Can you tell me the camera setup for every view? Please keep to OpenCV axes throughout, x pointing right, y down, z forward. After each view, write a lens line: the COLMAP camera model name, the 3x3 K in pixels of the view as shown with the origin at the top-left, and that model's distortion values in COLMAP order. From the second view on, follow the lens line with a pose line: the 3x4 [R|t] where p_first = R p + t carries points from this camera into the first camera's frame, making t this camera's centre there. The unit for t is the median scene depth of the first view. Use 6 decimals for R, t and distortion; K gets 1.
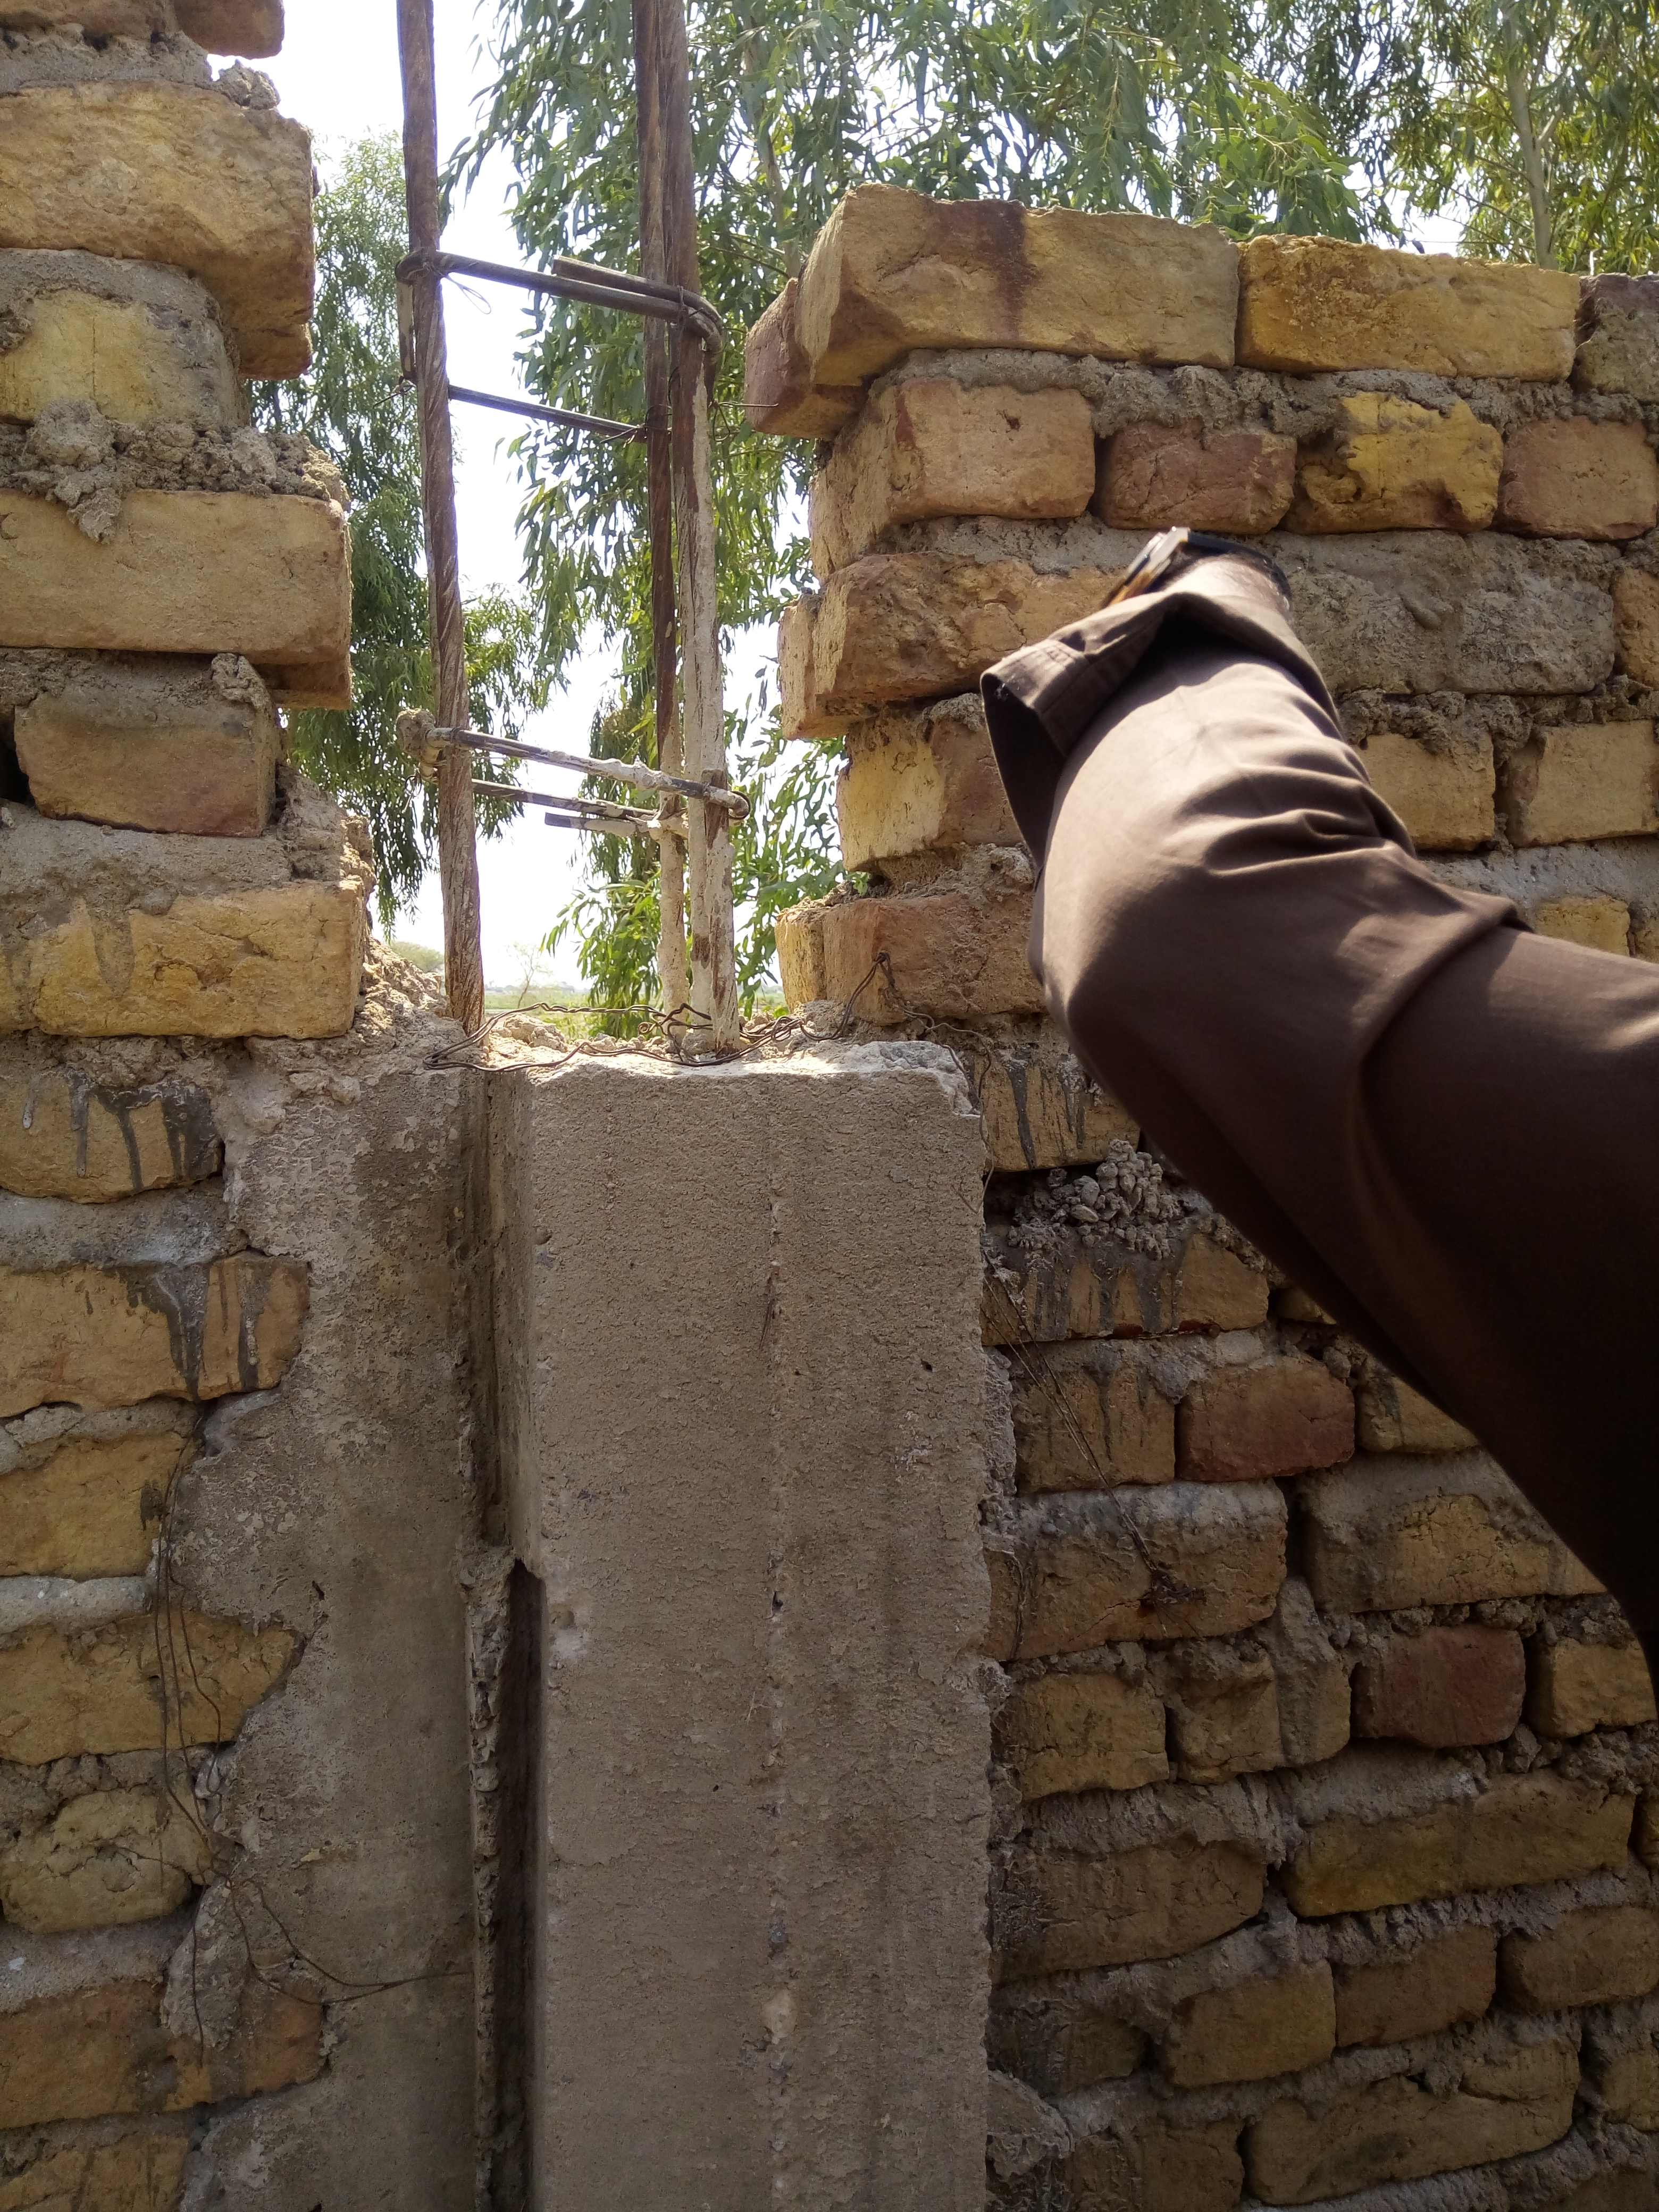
lens RADIAL K [[1708.1, 0, 829.5], [0, 1708.1, 1106.0], [0, 0, 1]] dist [-0.004673, -0.014792]
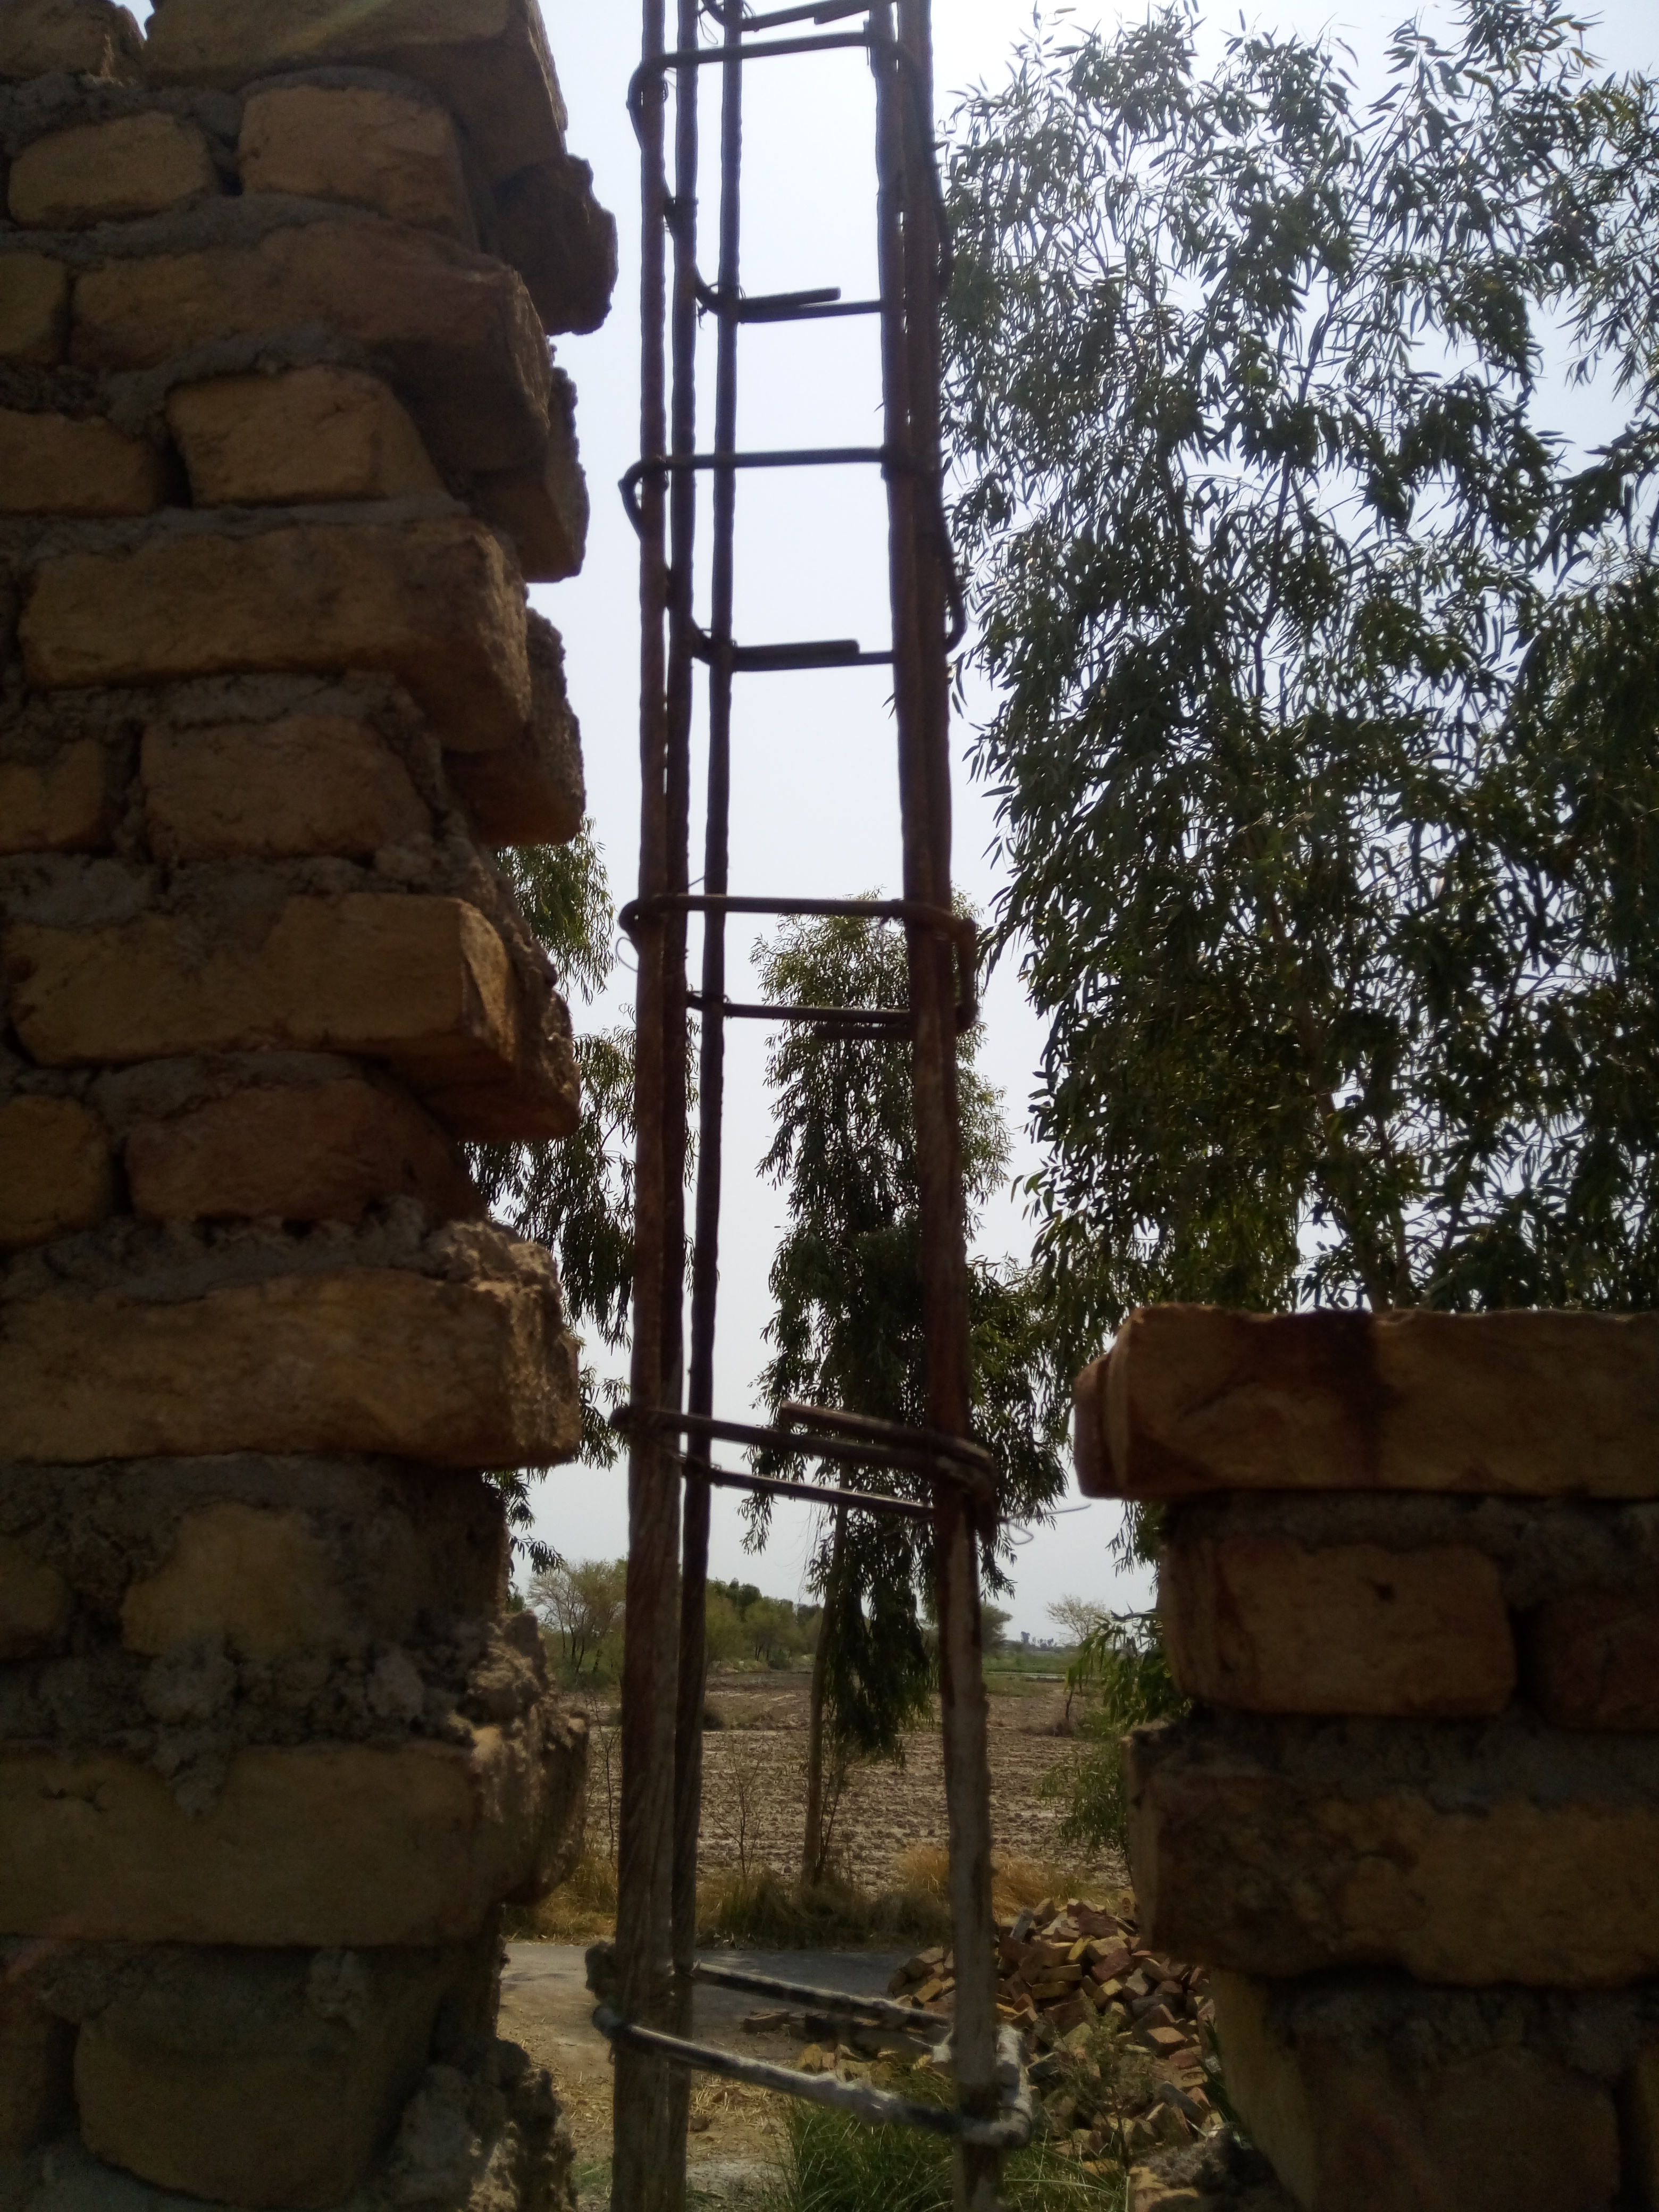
lens RADIAL K [[1689.4, 0, 829.5], [0, 1689.4, 1106.0], [0, 0, 1]] dist [0.131134, -0.221468]
pose [[0.951136, -0.065371, -0.301774, 0.116927], [-0.053180, 0.928045, -0.368651, -0.308196], [0.304159, 0.366686, 0.879221, 0.201504]]
